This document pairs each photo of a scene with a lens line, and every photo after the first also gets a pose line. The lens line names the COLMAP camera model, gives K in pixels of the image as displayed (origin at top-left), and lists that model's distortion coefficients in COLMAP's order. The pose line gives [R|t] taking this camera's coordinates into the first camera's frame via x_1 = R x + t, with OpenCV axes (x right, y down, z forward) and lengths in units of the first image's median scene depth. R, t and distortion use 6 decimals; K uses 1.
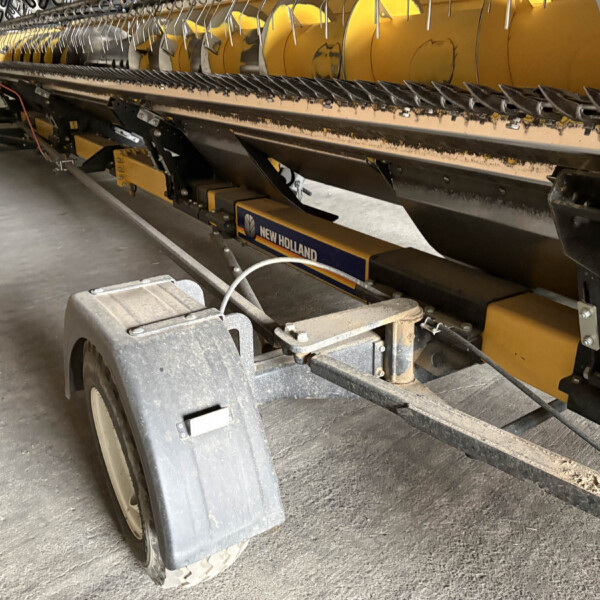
lens RADIAL K [[600.5, 0, 300.0], [0, 600.5, 300.0], [0, 0, 1]] dist [0.039735, -0.015446]
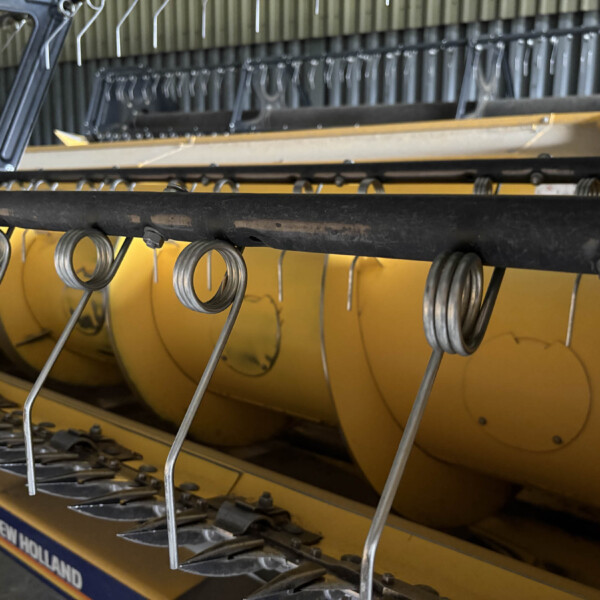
lens RADIAL K [[612.0, 0, 301.2], [0, 612.0, 307.9], [0, 0, 1]] dist [0.013198, -0.000392]
pose [[0.937794, -0.034301, 0.345493, 0.029531], [0.101631, 0.978640, -0.178705, -0.205135], [-0.331983, 0.202702, 0.921249, 0.250194]]
